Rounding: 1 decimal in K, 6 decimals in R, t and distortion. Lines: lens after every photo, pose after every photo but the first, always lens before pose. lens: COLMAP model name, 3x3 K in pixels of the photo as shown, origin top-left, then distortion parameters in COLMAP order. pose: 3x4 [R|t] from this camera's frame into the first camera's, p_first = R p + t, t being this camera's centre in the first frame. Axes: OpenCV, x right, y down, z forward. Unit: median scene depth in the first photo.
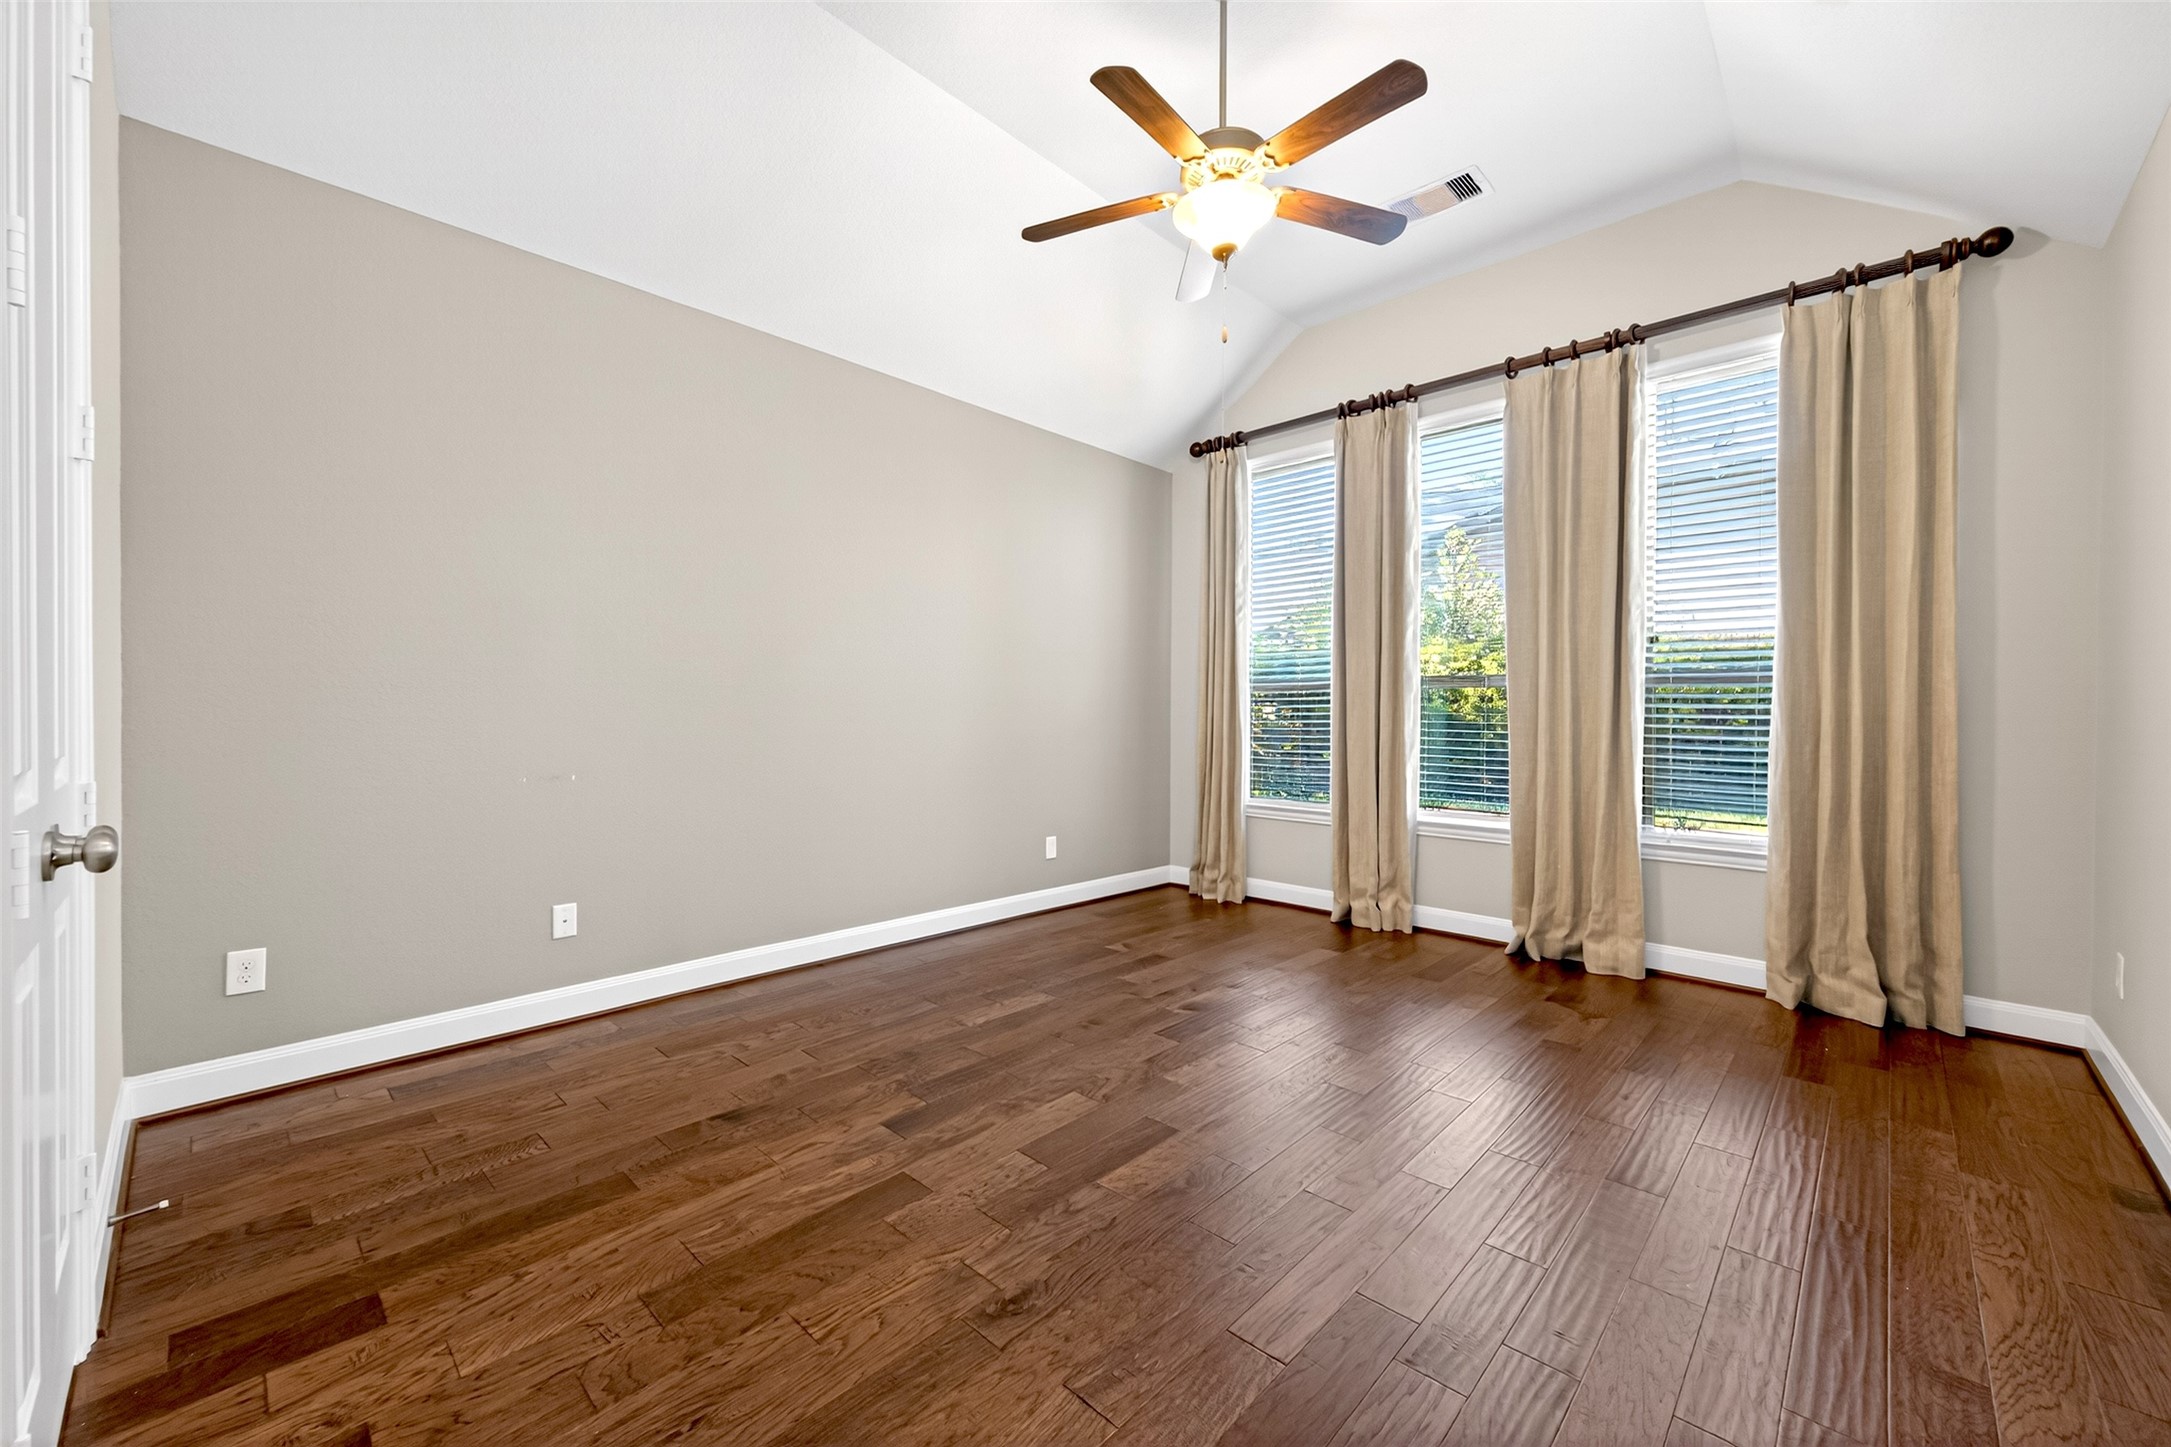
lens RADIAL K [[841.0, 0, 1090.3], [0, 841.0, 721.9], [0, 0, 1]] dist [0.008016, -0.000155]
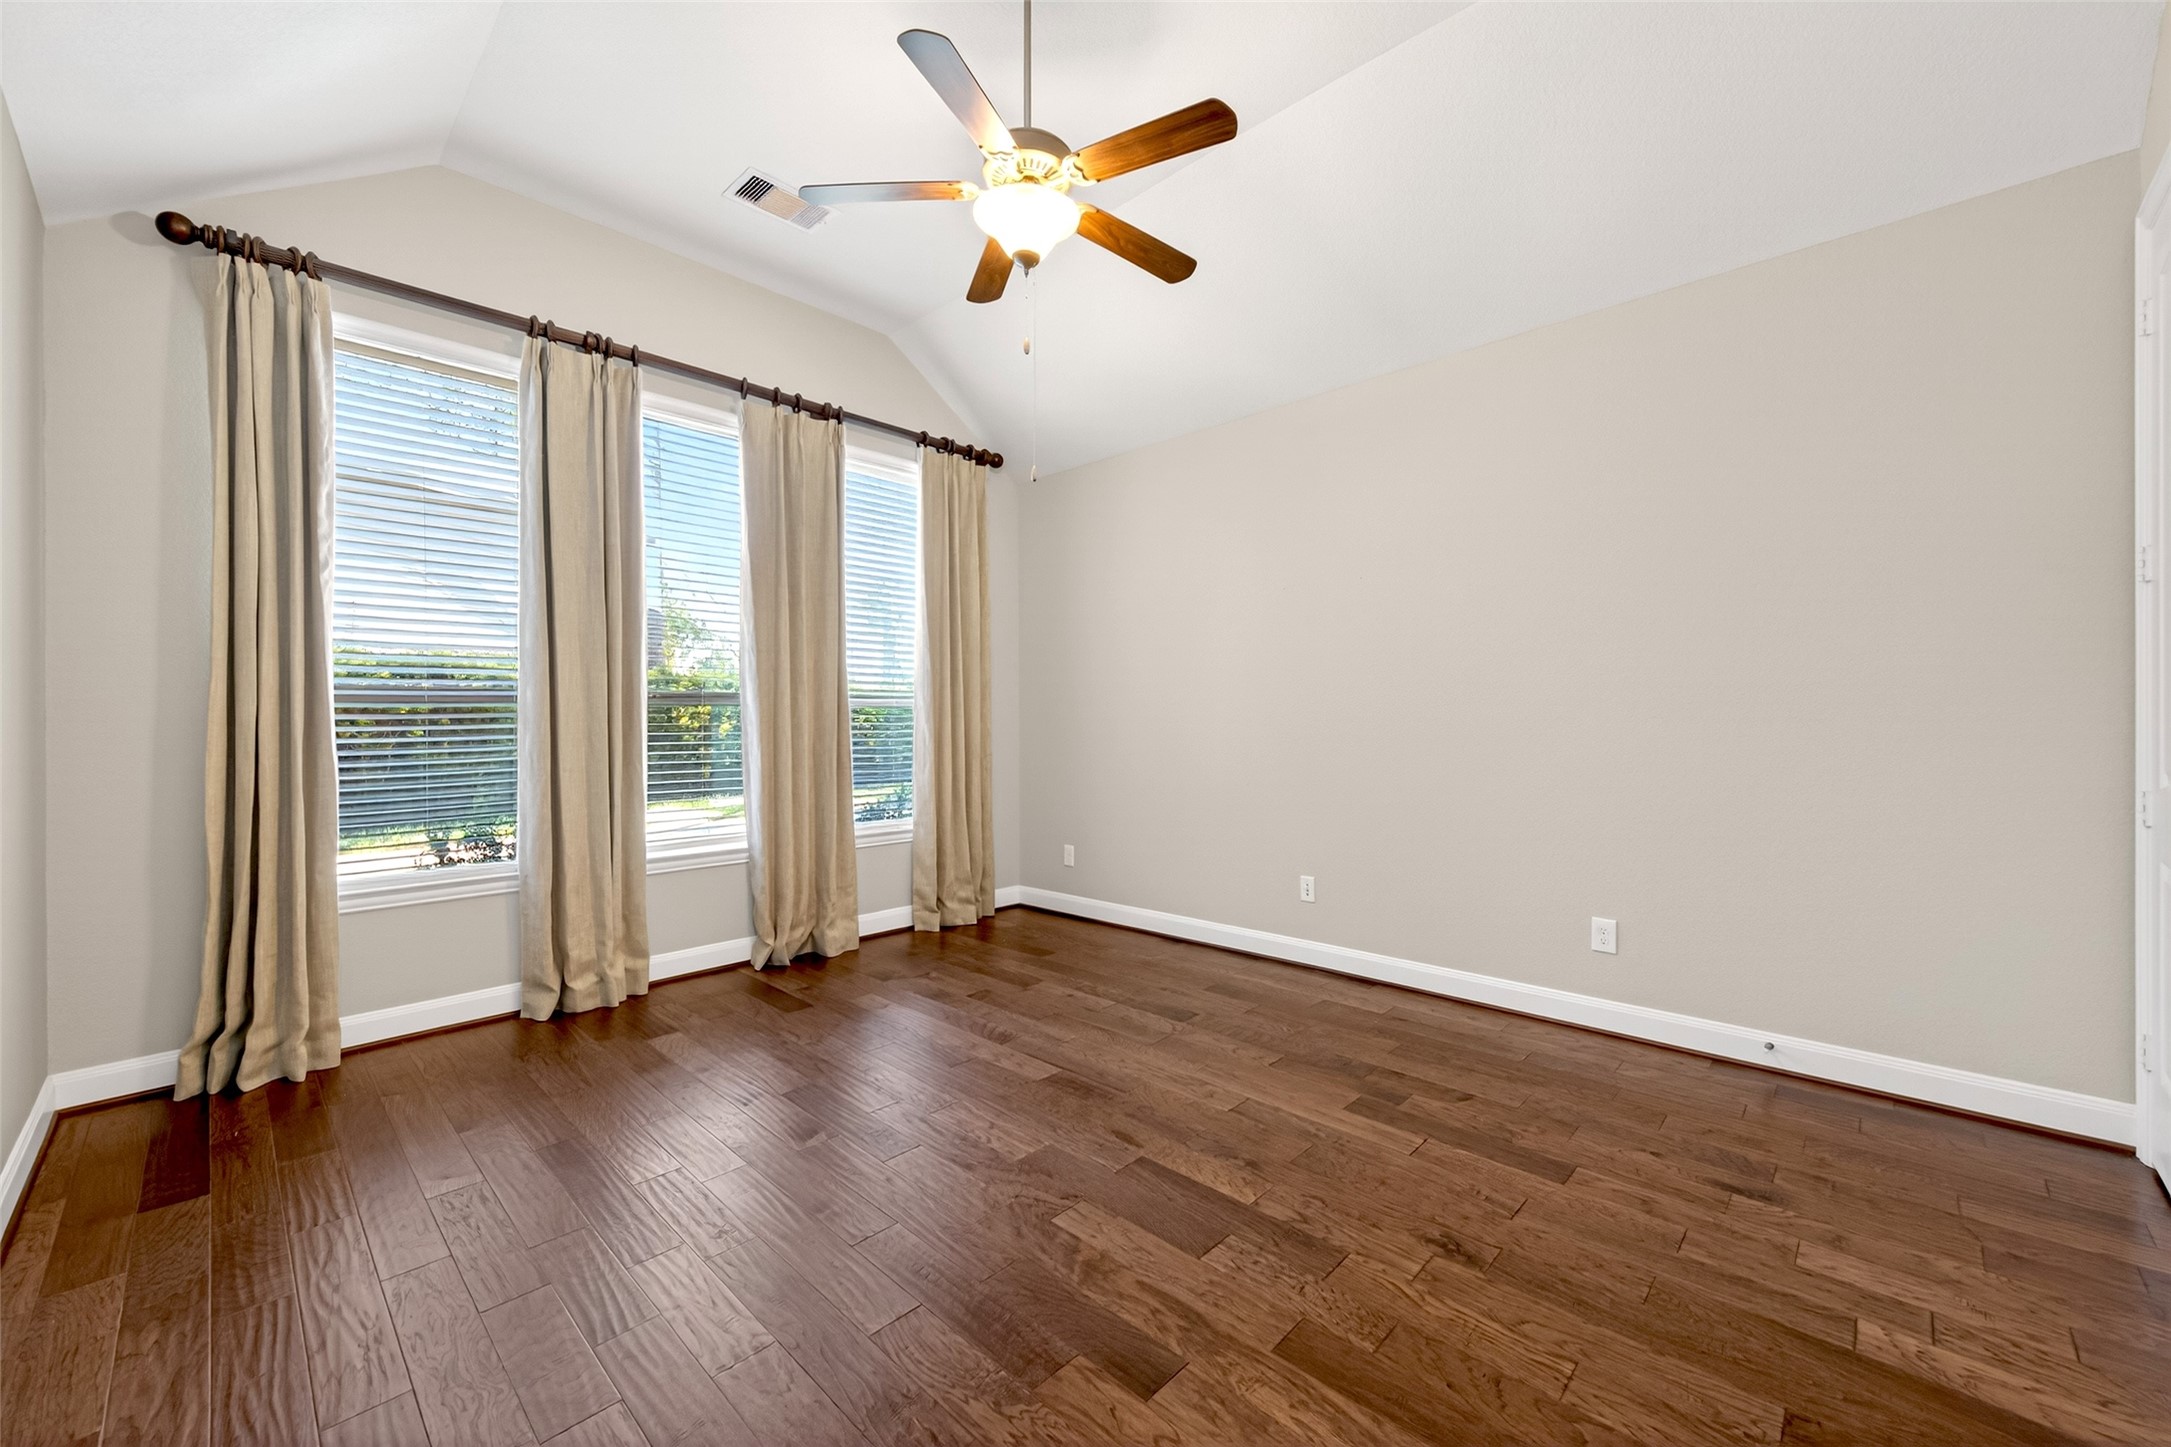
lens RADIAL K [[841.0, 0, 1090.3], [0, 841.0, 721.9], [0, 0, 1]] dist [0.008016, -0.000155]
pose [[0.008774, -0.009653, 0.999915, -0.612369], [0.015749, 0.999831, 0.009514, -0.031853], [-0.999837, 0.015664, 0.008924, 0.710341]]
